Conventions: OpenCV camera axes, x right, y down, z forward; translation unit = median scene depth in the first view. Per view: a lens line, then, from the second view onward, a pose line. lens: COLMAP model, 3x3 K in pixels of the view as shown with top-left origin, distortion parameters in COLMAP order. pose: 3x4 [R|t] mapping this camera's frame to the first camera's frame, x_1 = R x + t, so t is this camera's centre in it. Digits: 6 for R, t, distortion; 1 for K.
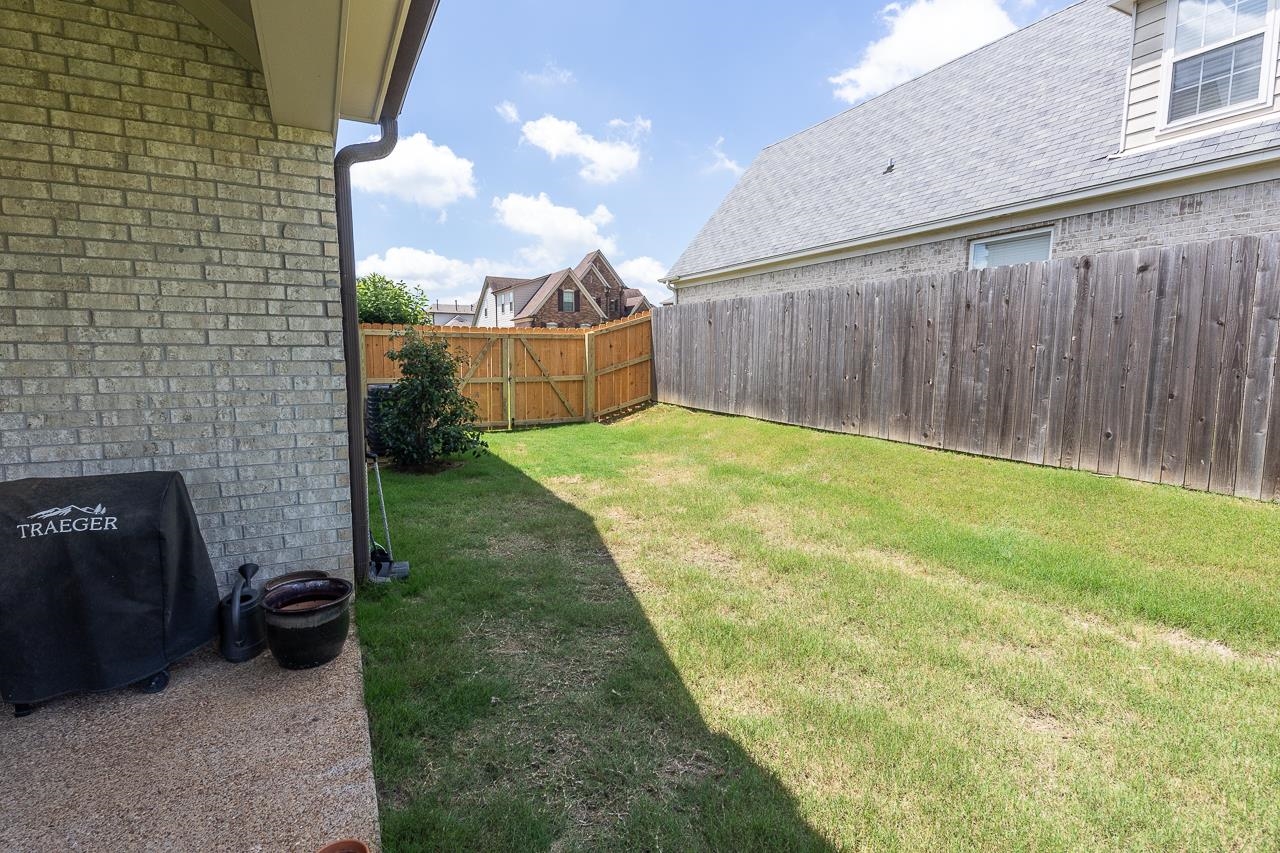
lens RADIAL K [[606.4, 0, 635.9], [0, 606.4, 422.3], [0, 0, 1]] dist [0.059280, -0.024978]
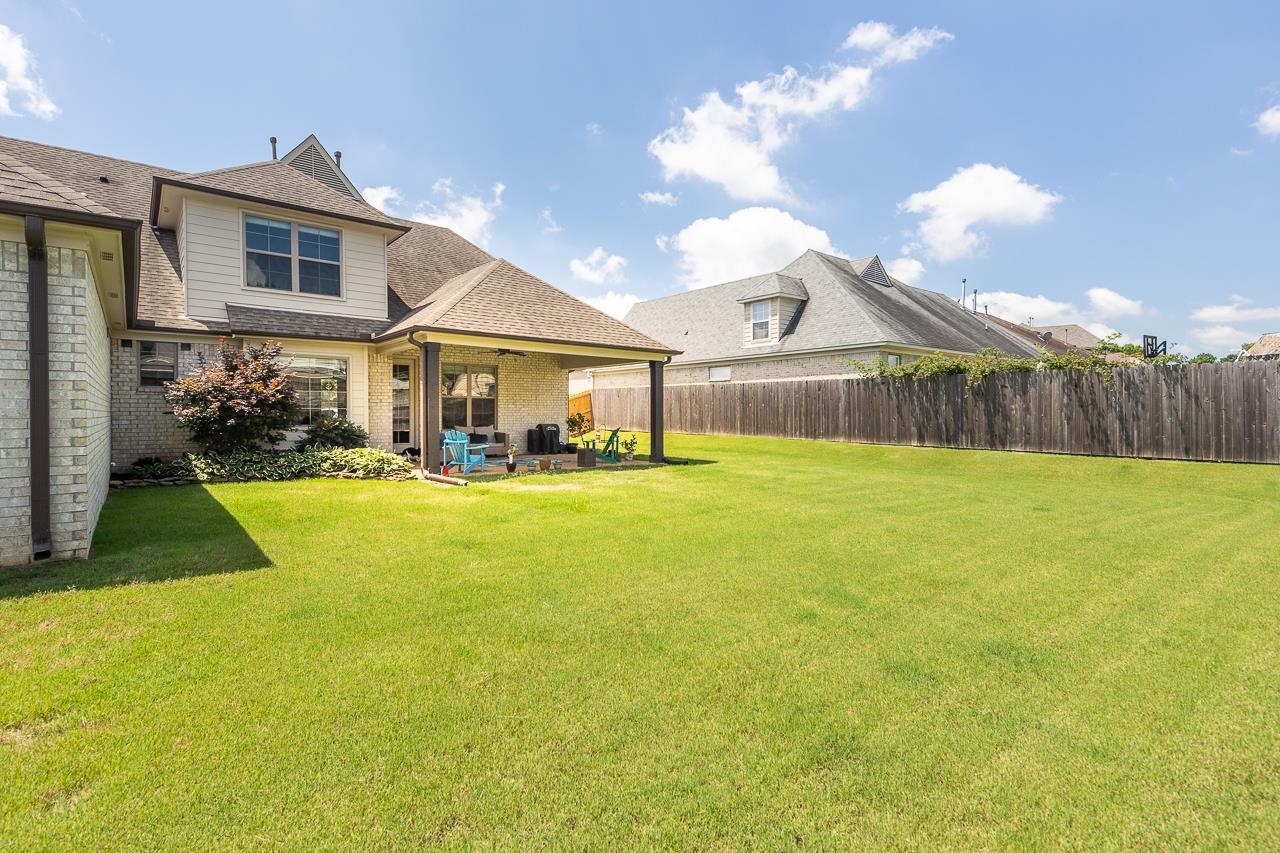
lens RADIAL K [[606.4, 0, 635.9], [0, 606.4, 422.3], [0, 0, 1]] dist [0.059280, -0.024978]
pose [[0.979087, -0.007708, 0.203296, -0.308128], [0.027374, 0.995186, -0.094101, 0.178478], [-0.201592, 0.097698, 0.974585, -1.412653]]
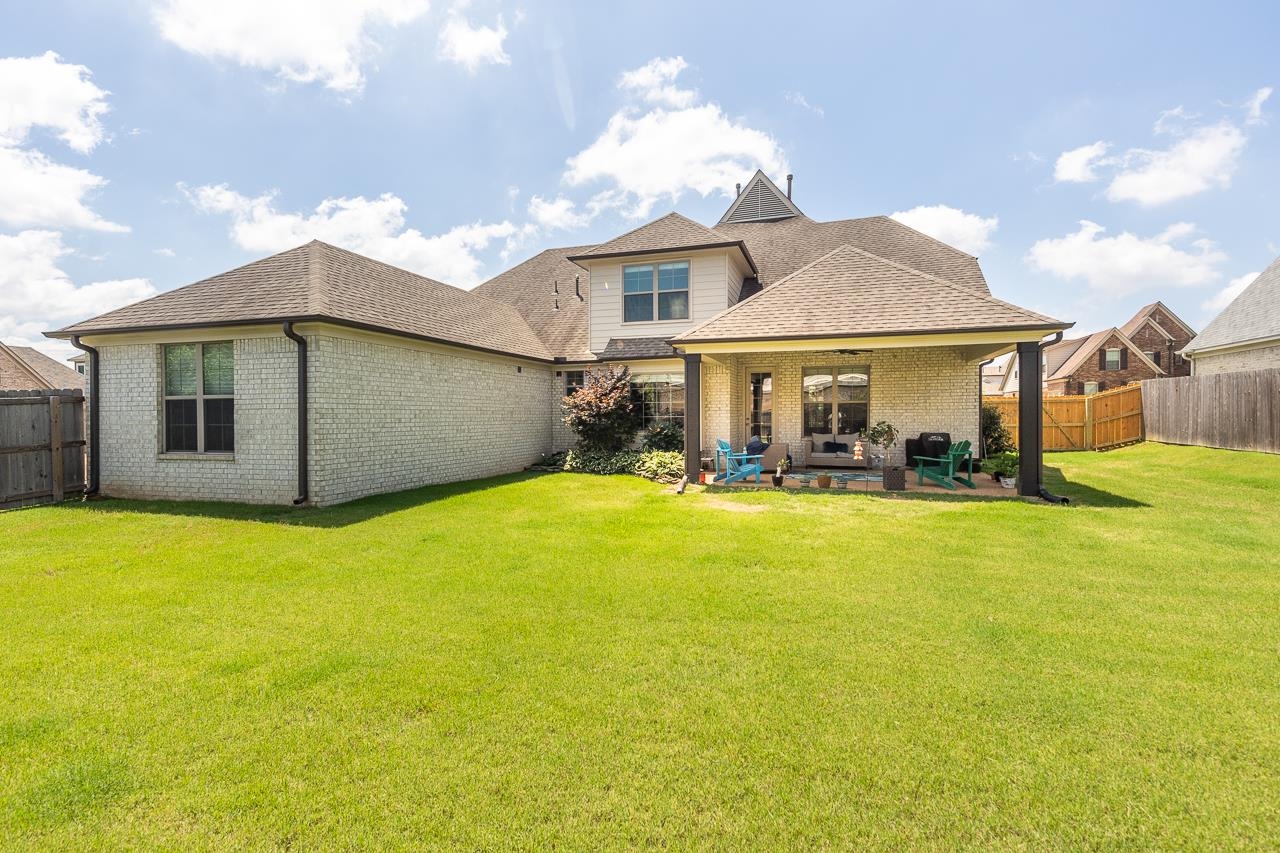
lens RADIAL K [[606.4, 0, 635.9], [0, 606.4, 422.3], [0, 0, 1]] dist [0.059280, -0.024978]
pose [[0.704607, -0.000679, -0.709597, 0.276013], [-0.070765, 0.994947, -0.071219, 0.139313], [0.706060, 0.100396, 0.700999, -1.147747]]
